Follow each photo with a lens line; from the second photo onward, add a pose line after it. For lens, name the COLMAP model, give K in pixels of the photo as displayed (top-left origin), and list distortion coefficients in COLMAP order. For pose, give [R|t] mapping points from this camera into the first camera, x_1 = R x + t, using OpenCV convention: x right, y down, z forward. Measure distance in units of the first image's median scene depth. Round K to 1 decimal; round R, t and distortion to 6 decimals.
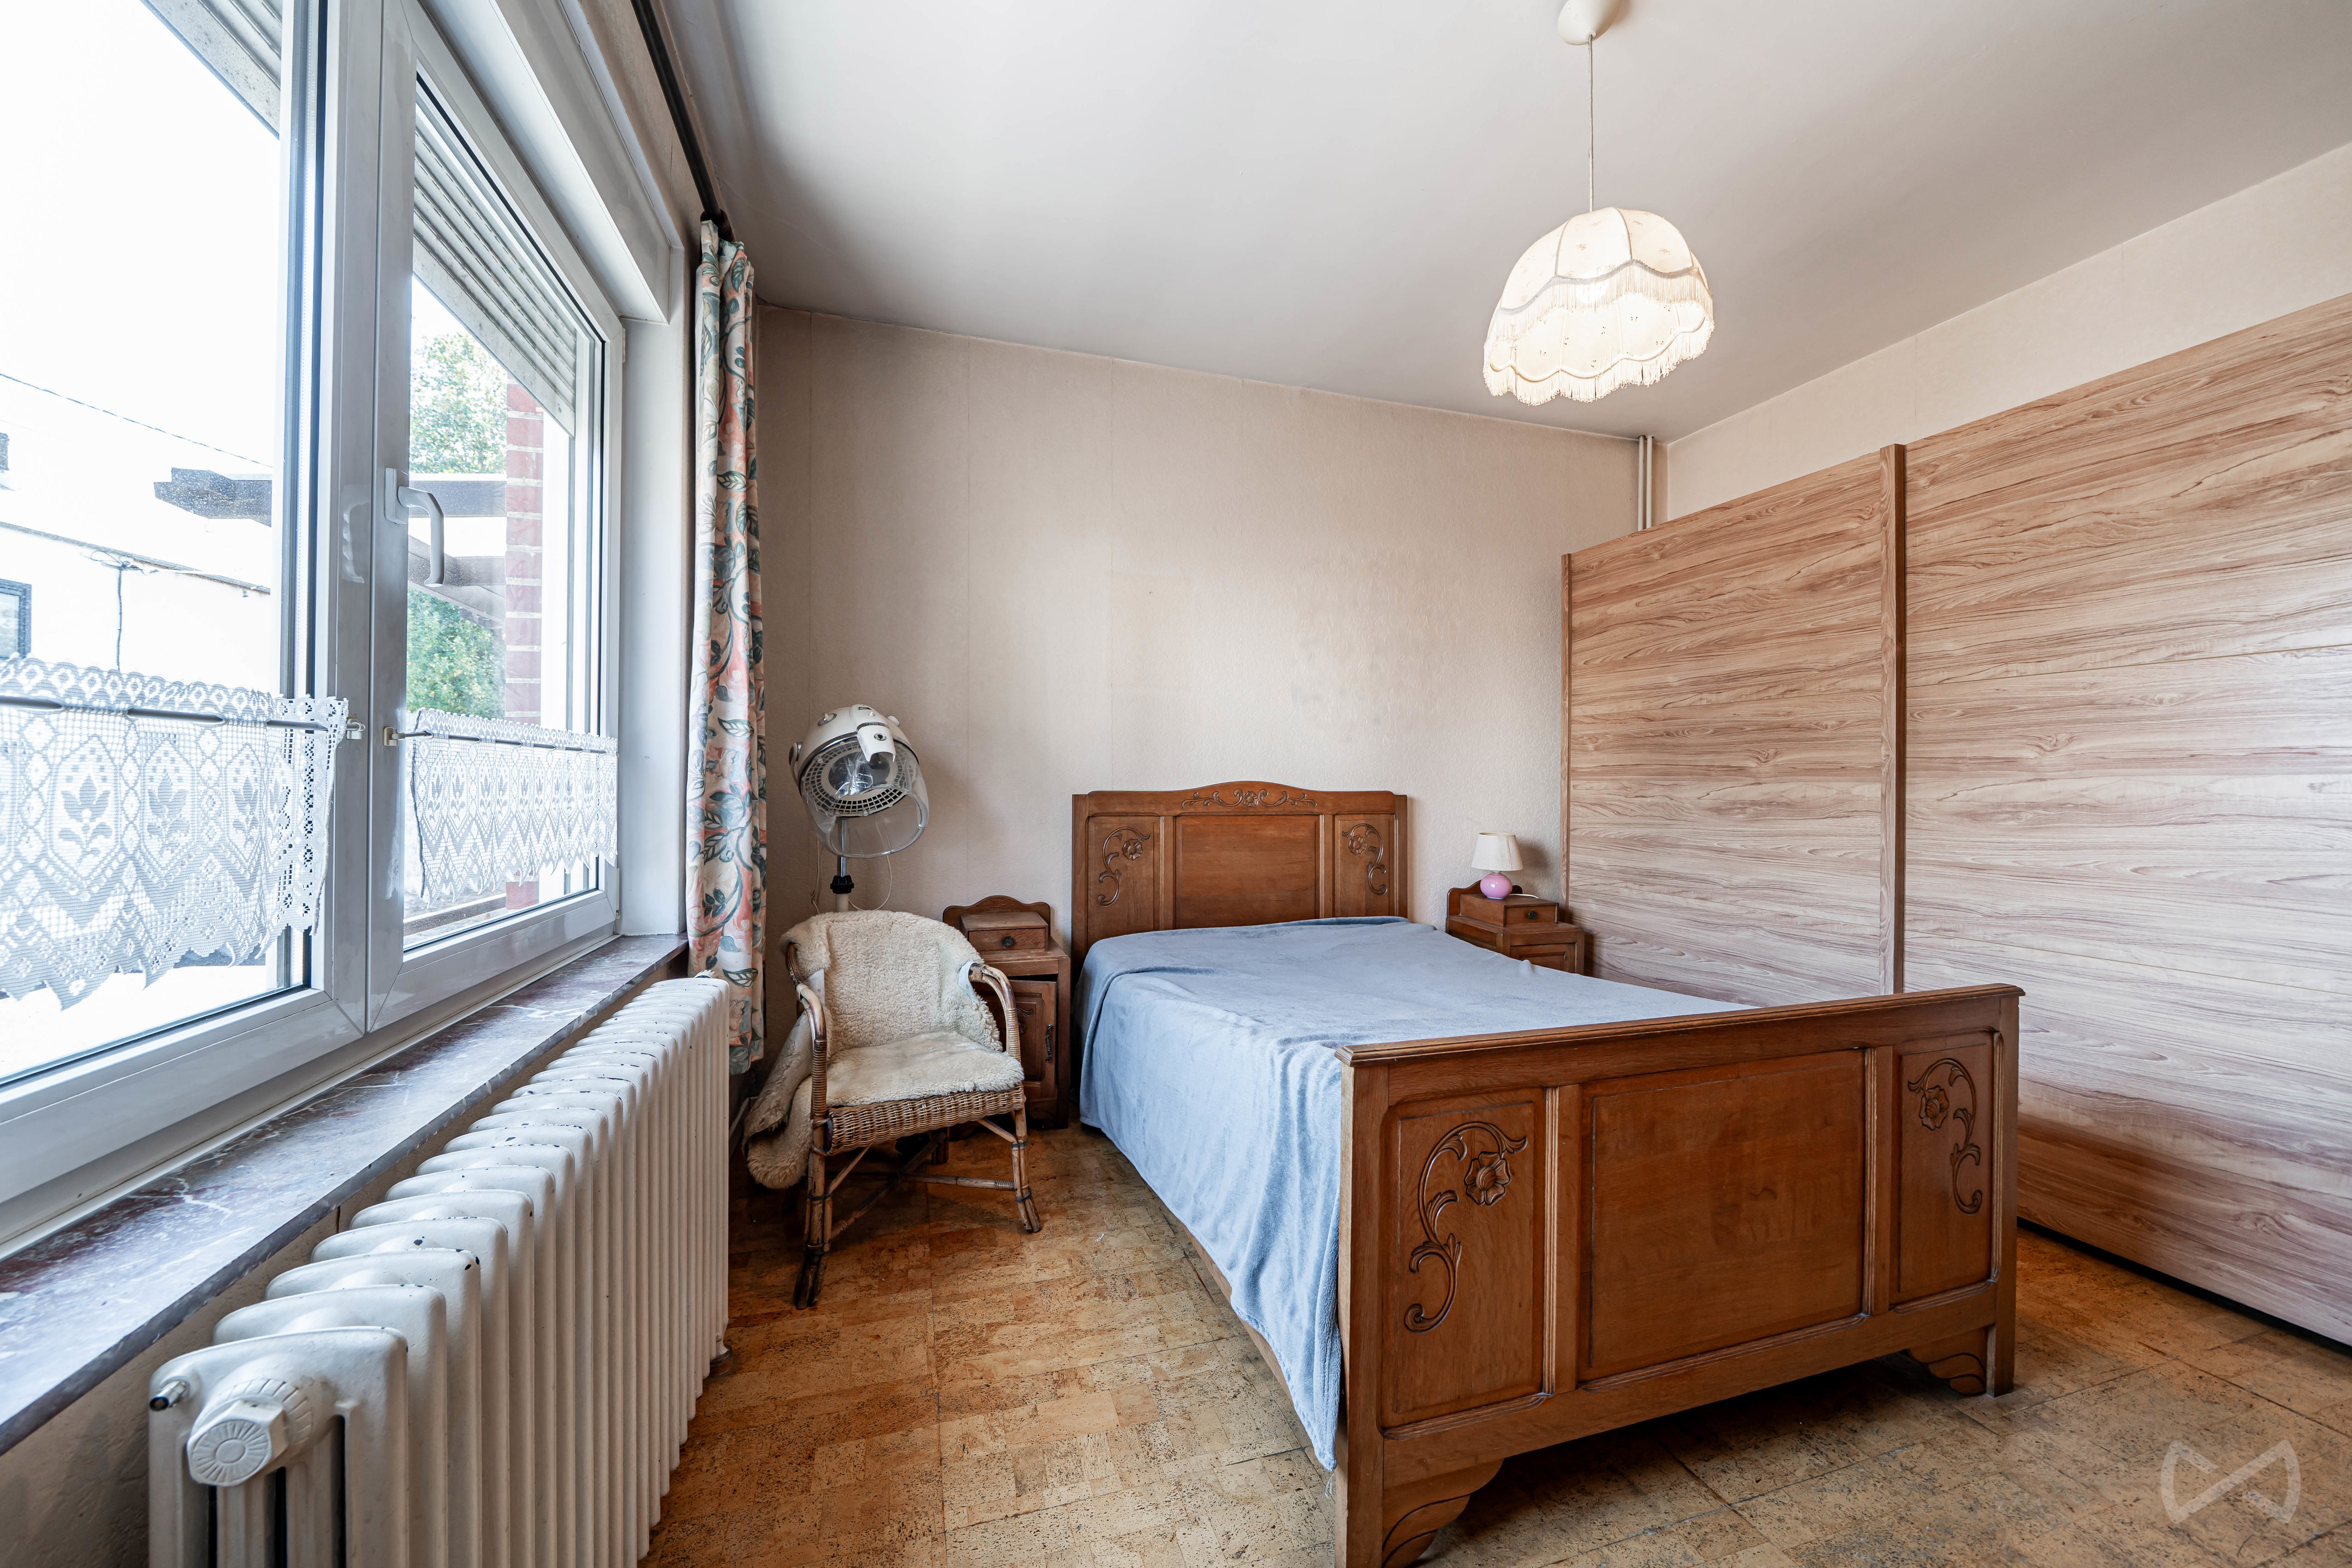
lens RADIAL K [[826.8, 0, 1167.0], [0, 826.8, 789.8], [0, 0, 1]] dist [-0.001945, -0.000120]
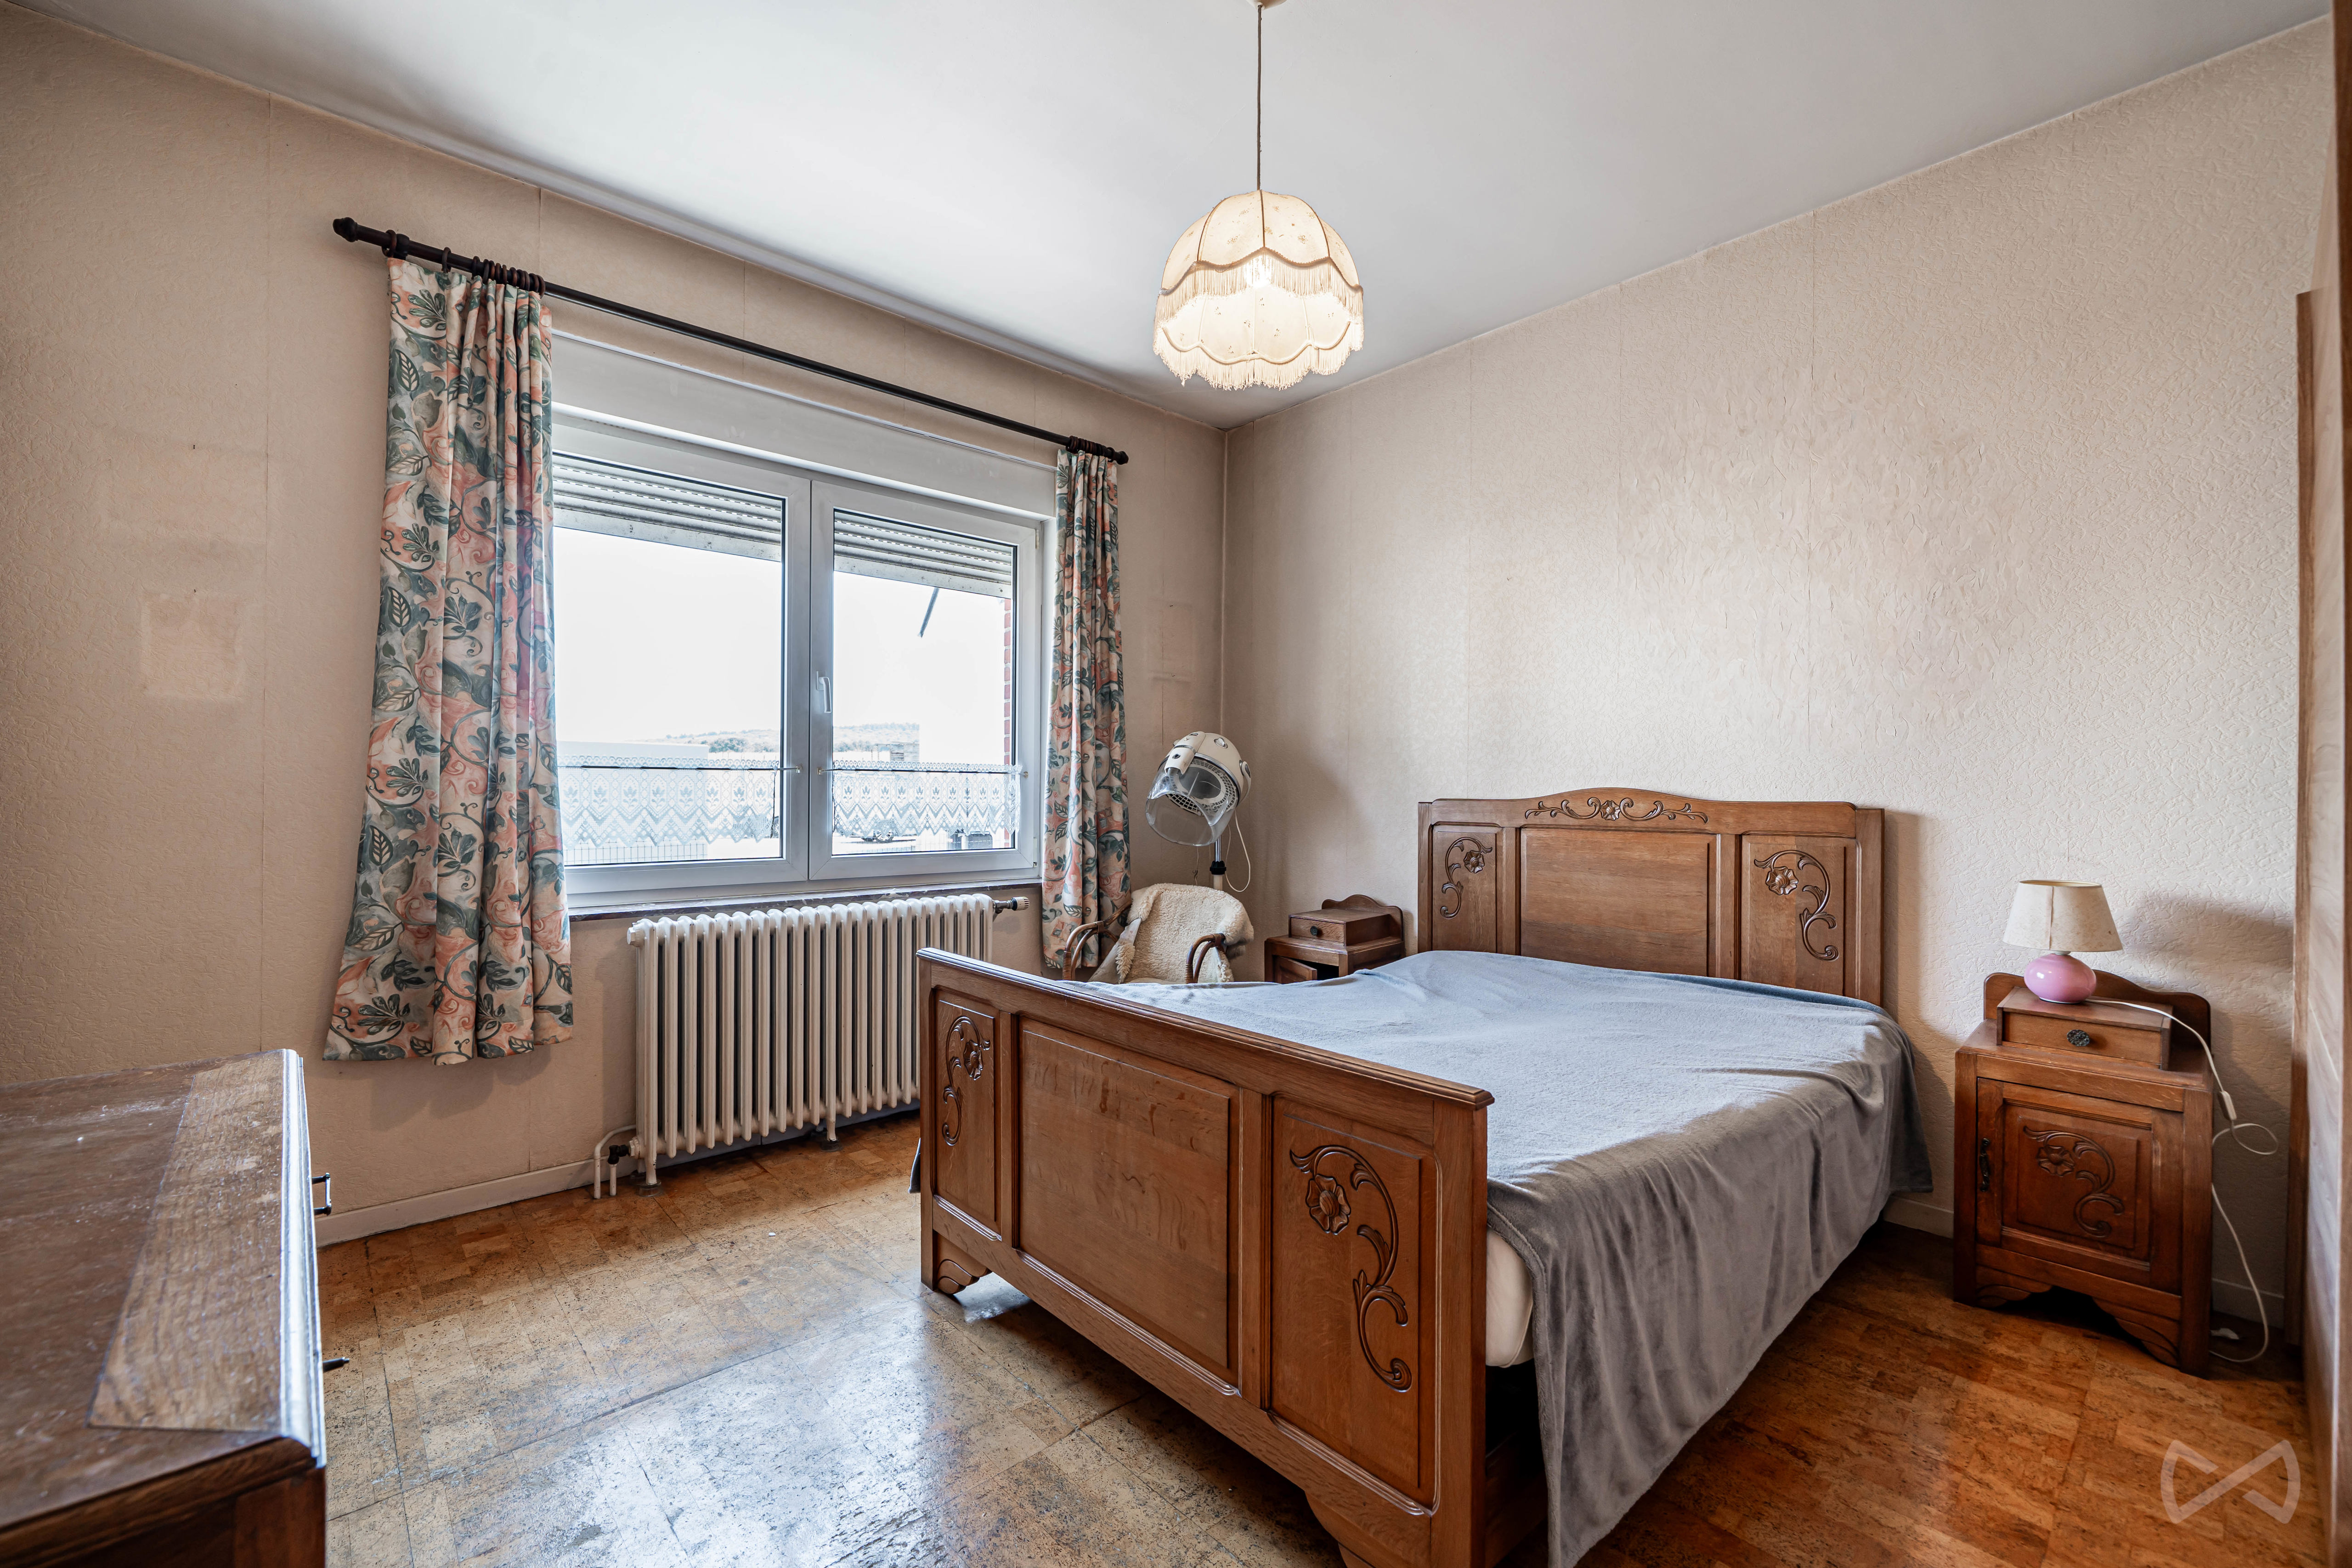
lens RADIAL K [[978.4, 0, 1185.2], [0, 978.4, 800.5], [0, 0, 1]] dist [0.000591, -0.000156]
pose [[0.427077, 0.005702, -0.904197, 0.836361], [-0.008082, 0.999964, 0.002489, 0.003257], [0.904179, 0.006245, 0.427108, 0.239185]]
